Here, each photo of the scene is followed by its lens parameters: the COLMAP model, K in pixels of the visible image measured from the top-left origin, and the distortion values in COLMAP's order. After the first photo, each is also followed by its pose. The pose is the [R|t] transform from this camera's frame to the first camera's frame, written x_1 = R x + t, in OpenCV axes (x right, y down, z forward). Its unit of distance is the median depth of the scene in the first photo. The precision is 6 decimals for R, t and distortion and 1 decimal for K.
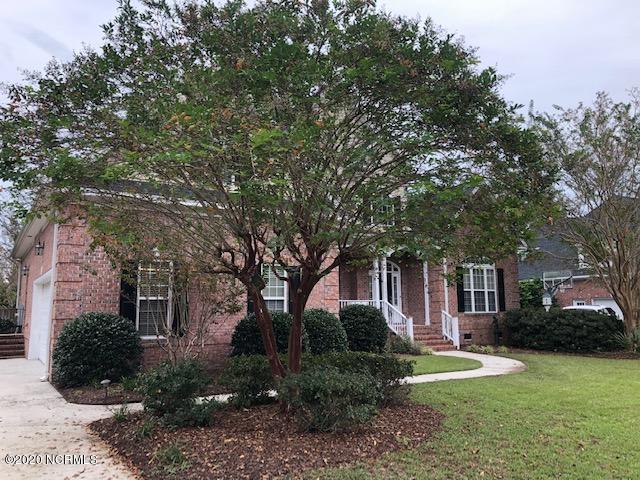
lens RADIAL K [[529.2, 0, 319.6], [0, 529.2, 238.5], [0, 0, 1]] dist [-0.017476, -0.000200]
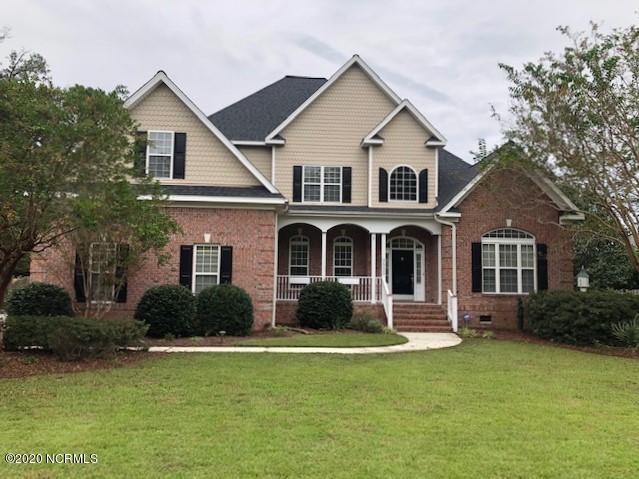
lens RADIAL K [[528.4, 0, 318.9], [0, 528.4, 240.9], [0, 0, 1]] dist [-0.017476, -0.000200]
pose [[0.867621, -0.017658, -0.496912, 0.472085], [0.042401, 0.998356, 0.038557, 0.003805], [0.495415, -0.054522, 0.866944, 0.074317]]
